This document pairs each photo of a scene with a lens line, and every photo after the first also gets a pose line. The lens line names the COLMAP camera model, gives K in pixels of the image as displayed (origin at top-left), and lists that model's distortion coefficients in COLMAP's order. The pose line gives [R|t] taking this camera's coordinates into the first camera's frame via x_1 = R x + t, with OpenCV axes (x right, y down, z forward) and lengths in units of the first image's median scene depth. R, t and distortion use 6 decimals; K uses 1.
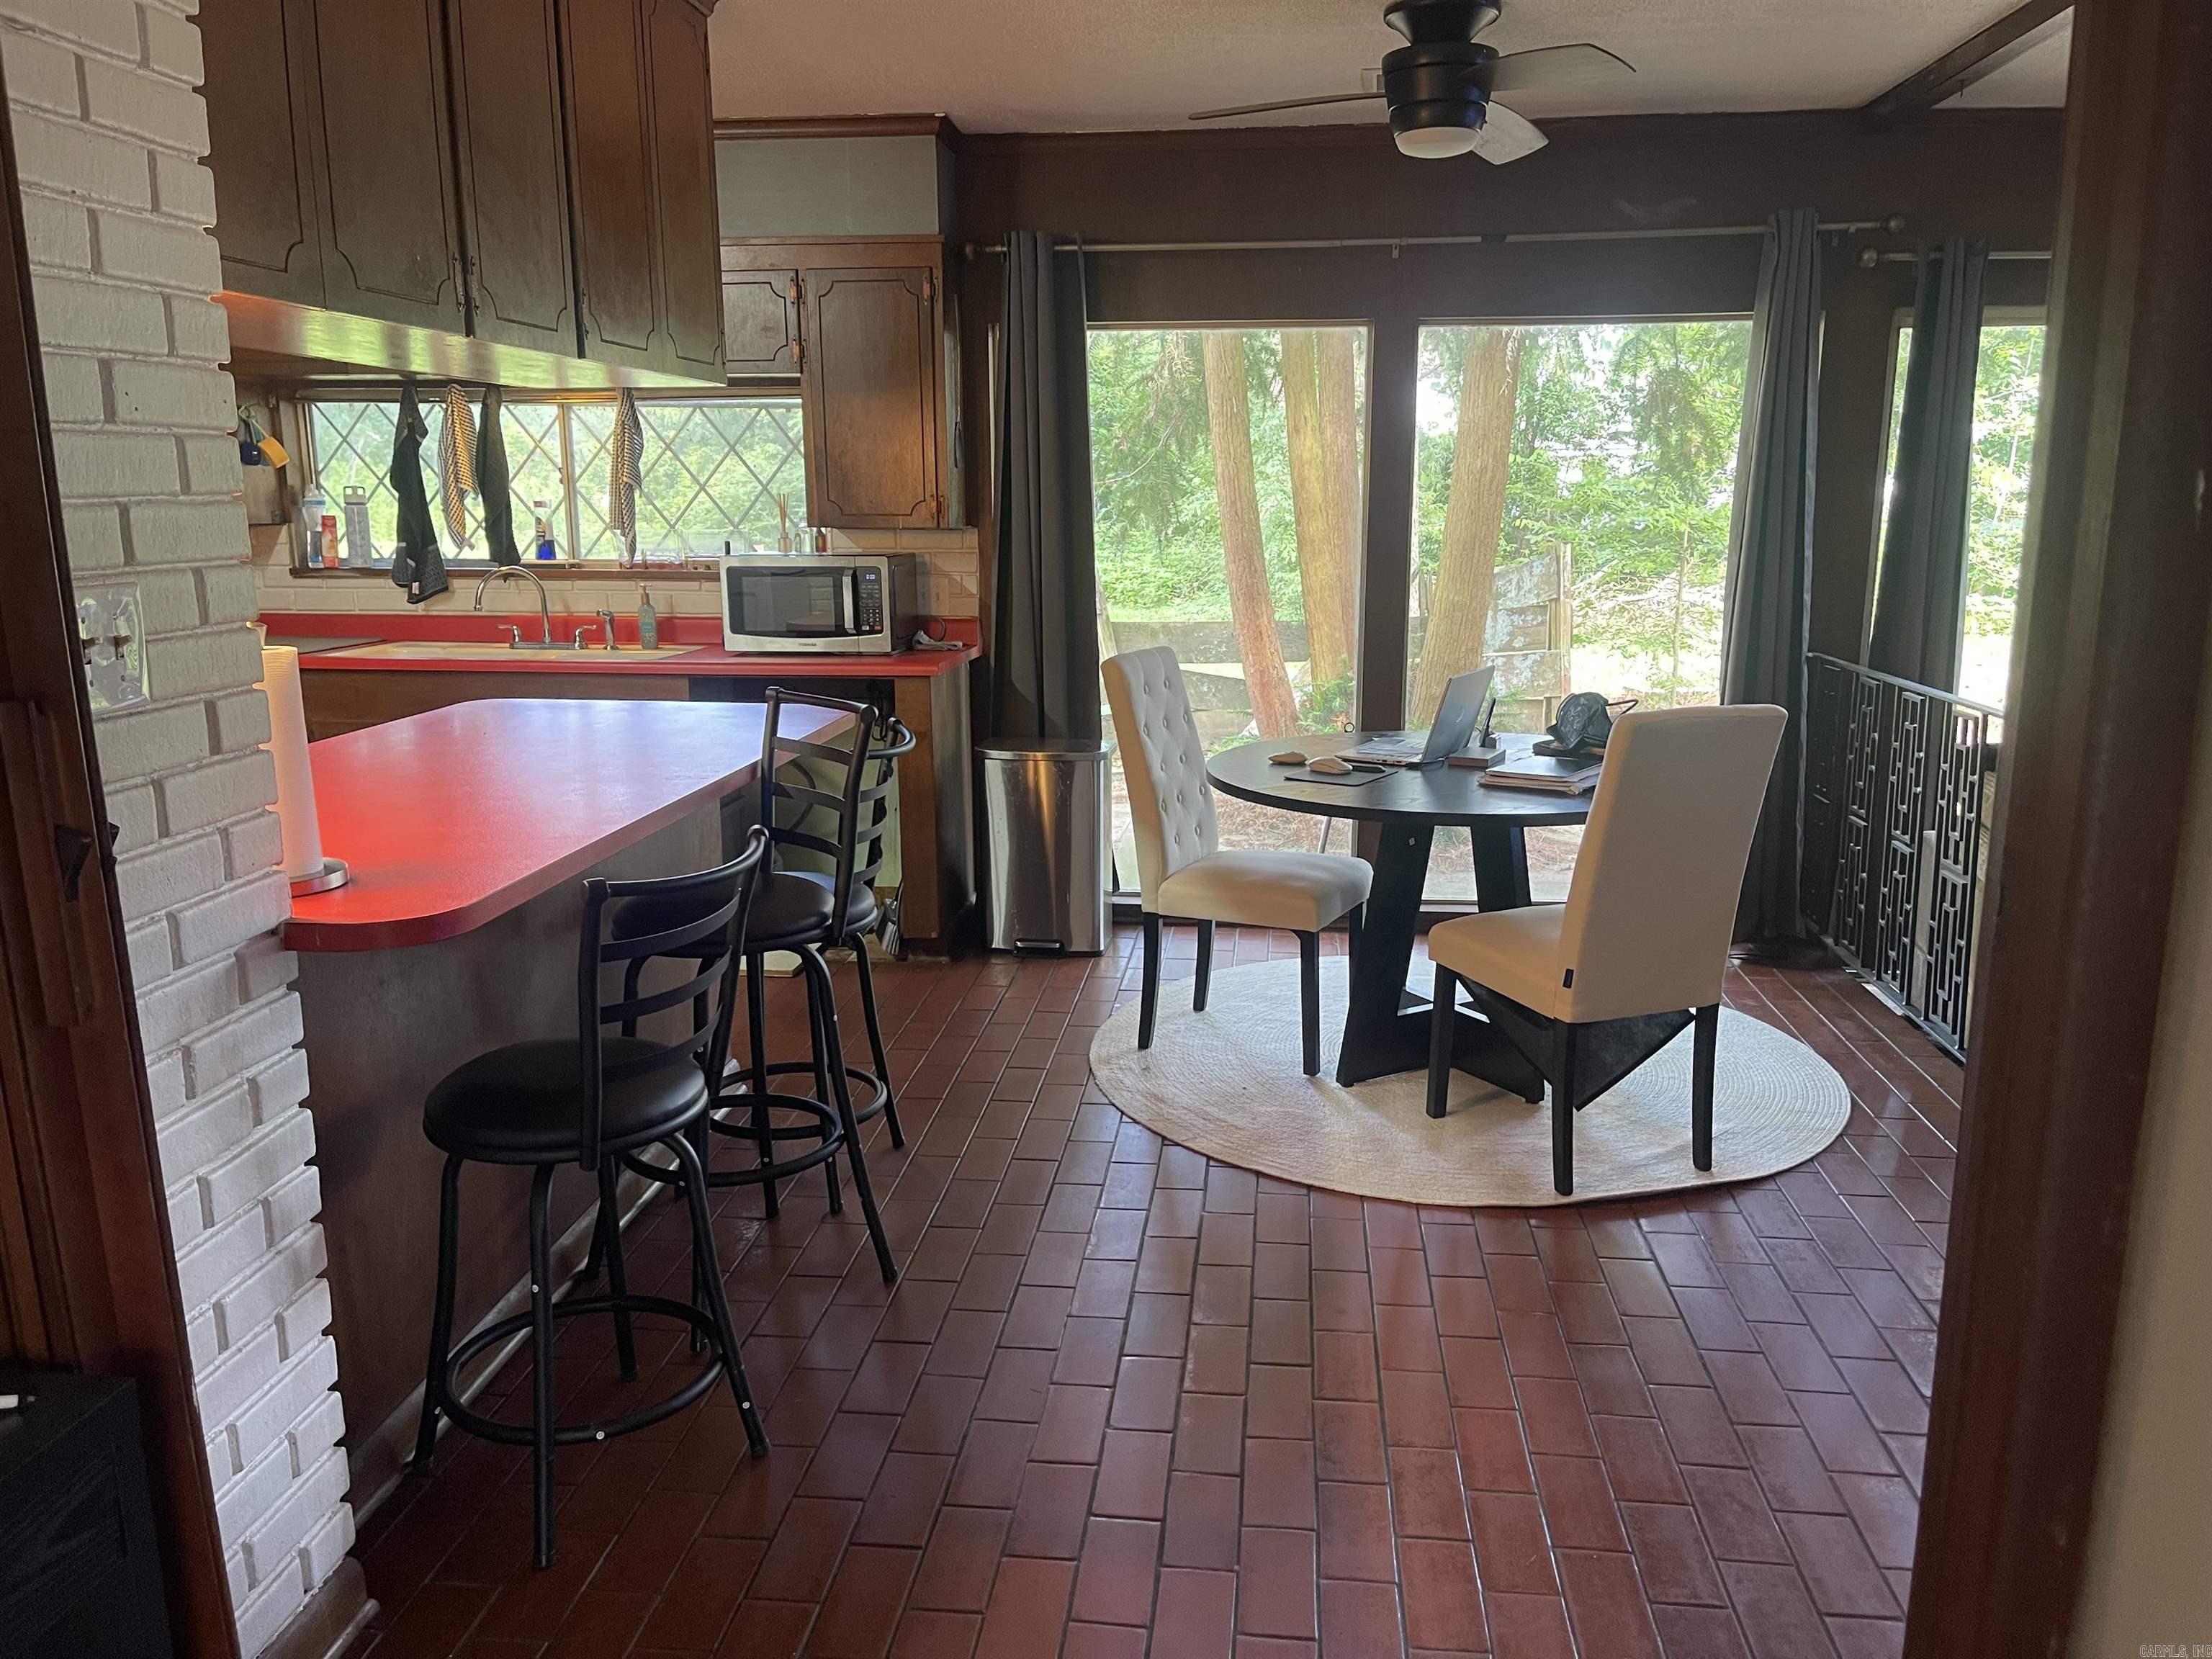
lens RADIAL K [[1657.2, 0, 1097.1], [0, 1657.2, 832.8], [0, 0, 1]] dist [0.070939, -0.096779]
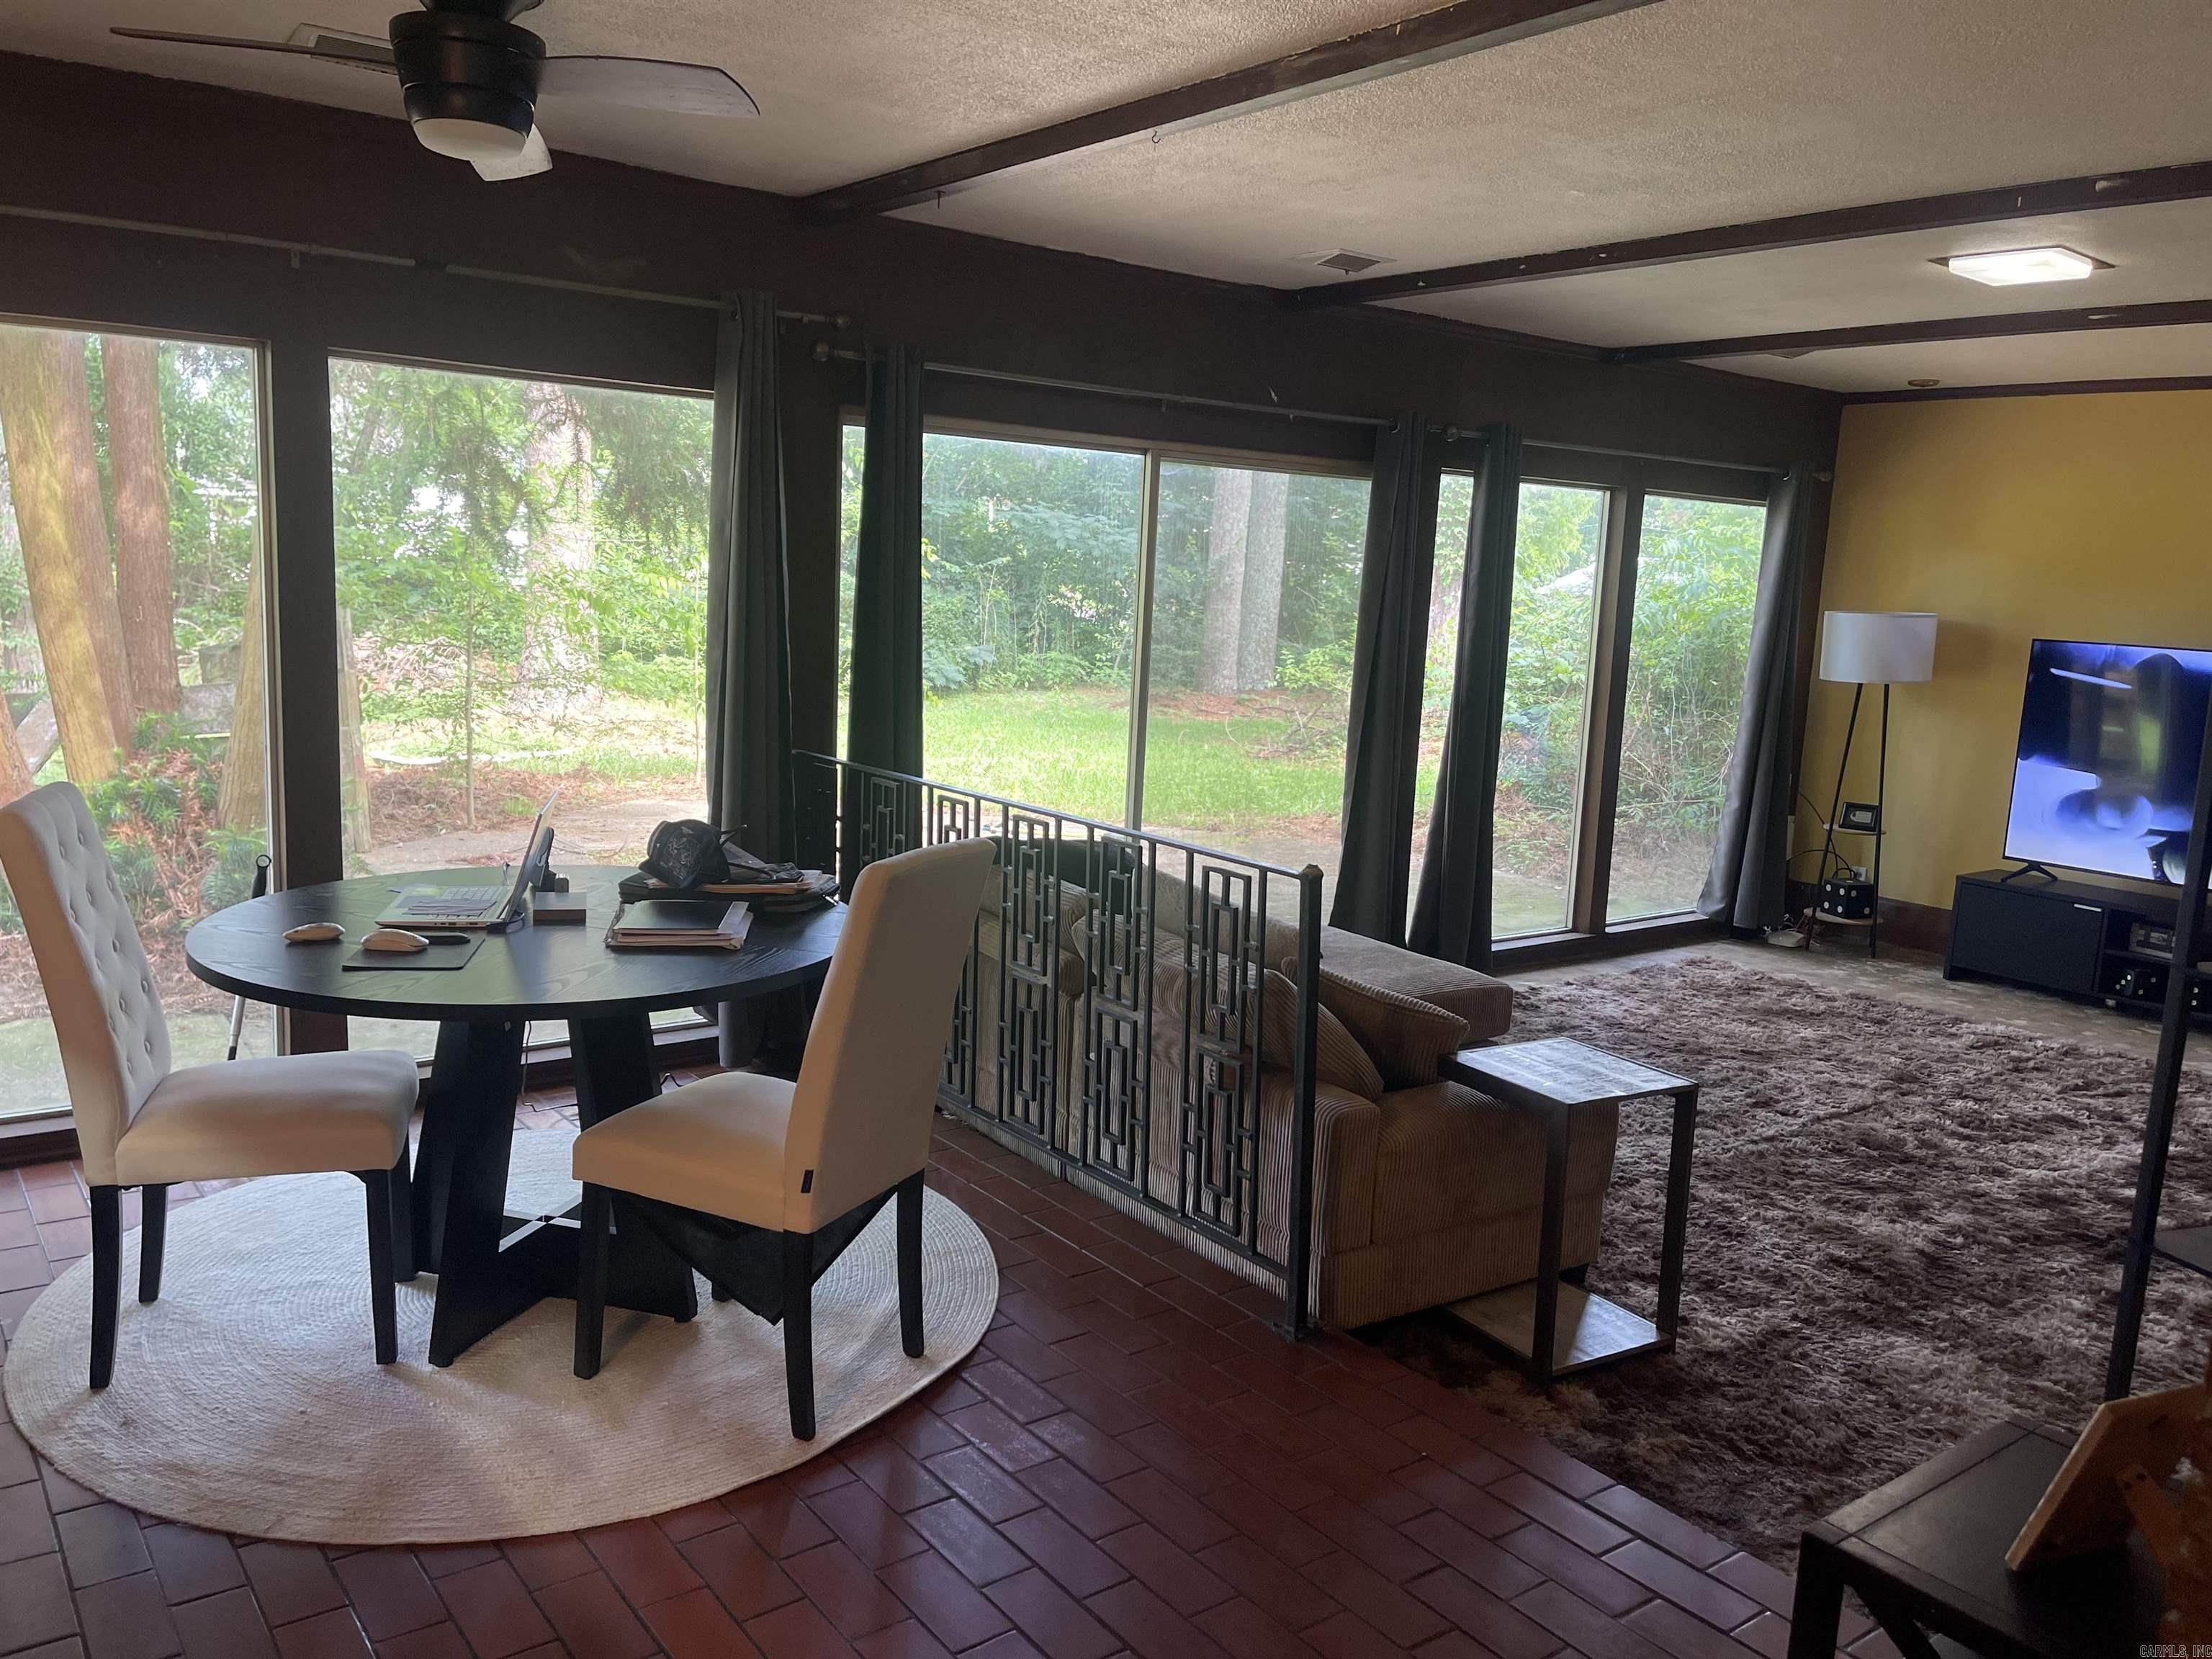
lens RADIAL K [[1657.2, 0, 1117.0], [0, 1657.2, 820.6], [0, 0, 1]] dist [0.070939, -0.096779]
pose [[0.722215, -0.066323, 0.688482, -0.135357], [0.092002, 0.995759, -0.000587, -0.063147], [-0.685523, 0.063766, 0.725253, 0.230813]]
